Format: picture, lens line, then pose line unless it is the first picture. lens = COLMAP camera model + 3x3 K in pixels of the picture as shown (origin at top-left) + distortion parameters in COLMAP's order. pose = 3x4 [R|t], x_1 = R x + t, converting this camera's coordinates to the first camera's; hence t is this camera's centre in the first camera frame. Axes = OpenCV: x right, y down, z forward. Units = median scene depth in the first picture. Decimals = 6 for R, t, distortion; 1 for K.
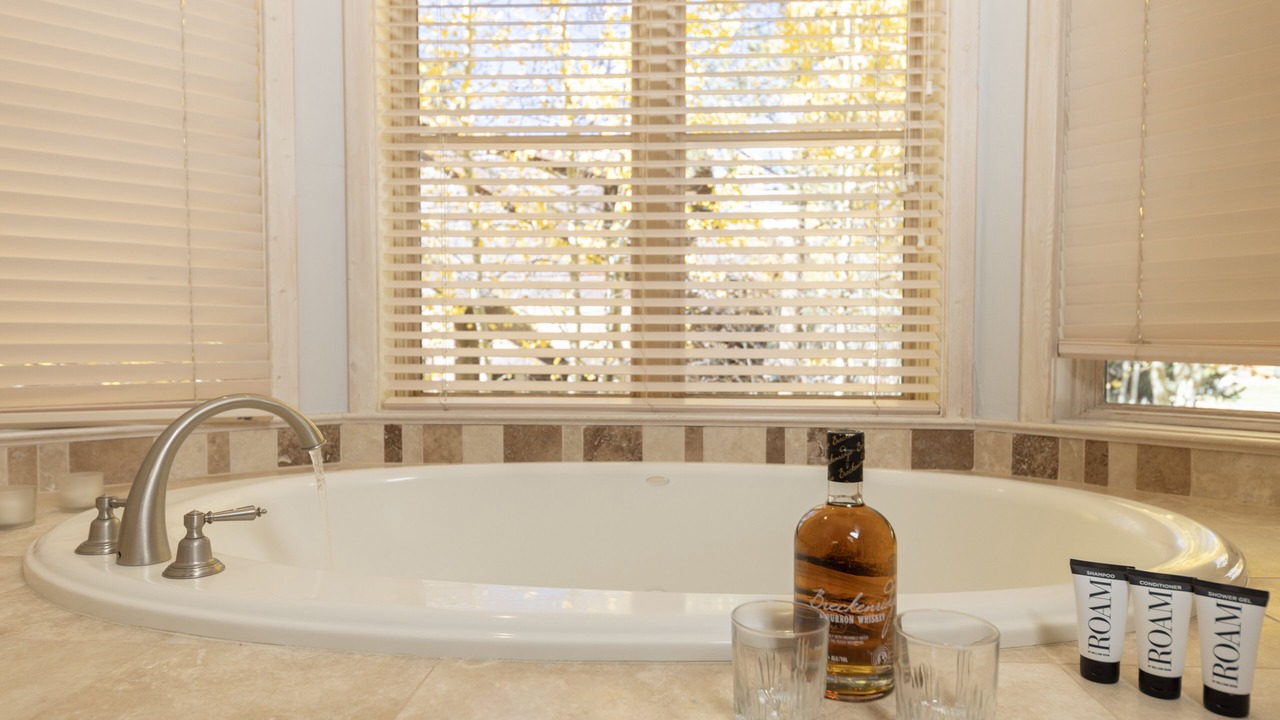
lens RADIAL K [[729.2, 0, 640.1], [0, 729.2, 360.8], [0, 0, 1]] dist [0.000256, 0.000000]
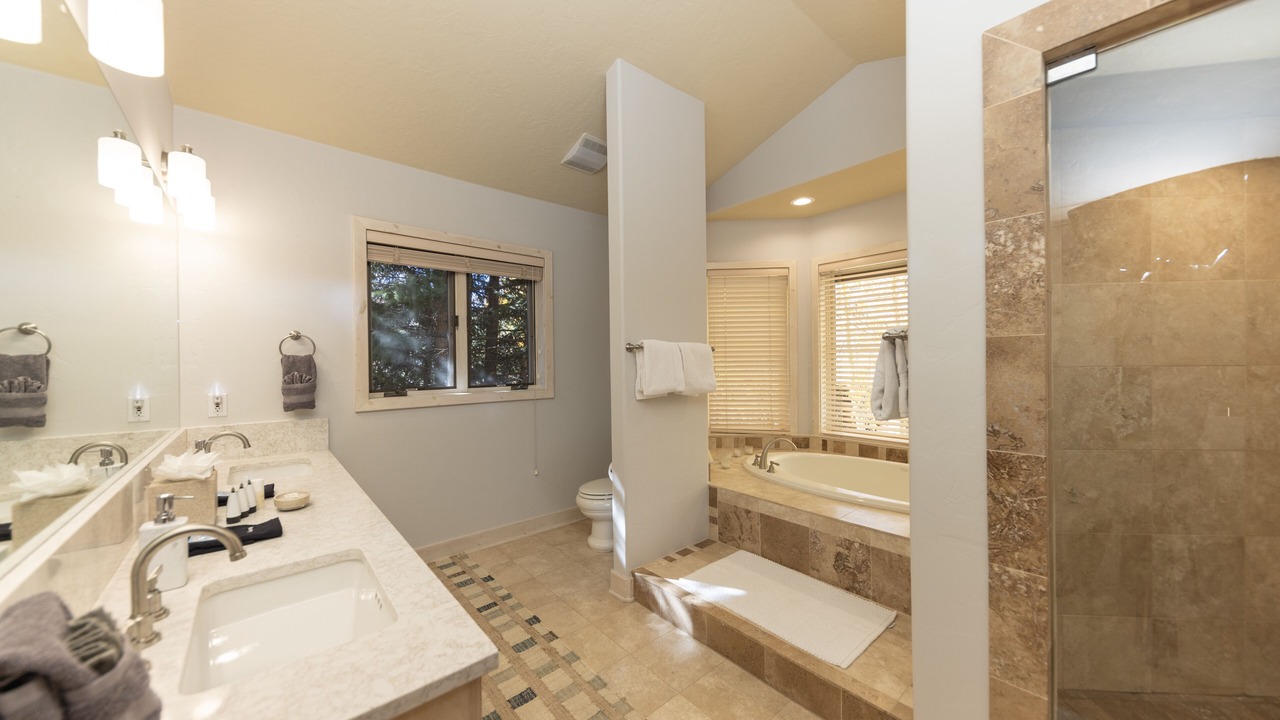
lens RADIAL K [[448.2, 0, 641.6], [0, 448.2, 359.5], [0, 0, 1]] dist [-0.000144, -0.000002]
pose [[0.673874, -0.007052, -0.738813, 0.716835], [0.004244, 0.999975, -0.005674, -0.317449], [0.738835, 0.000688, 0.673887, -1.165990]]
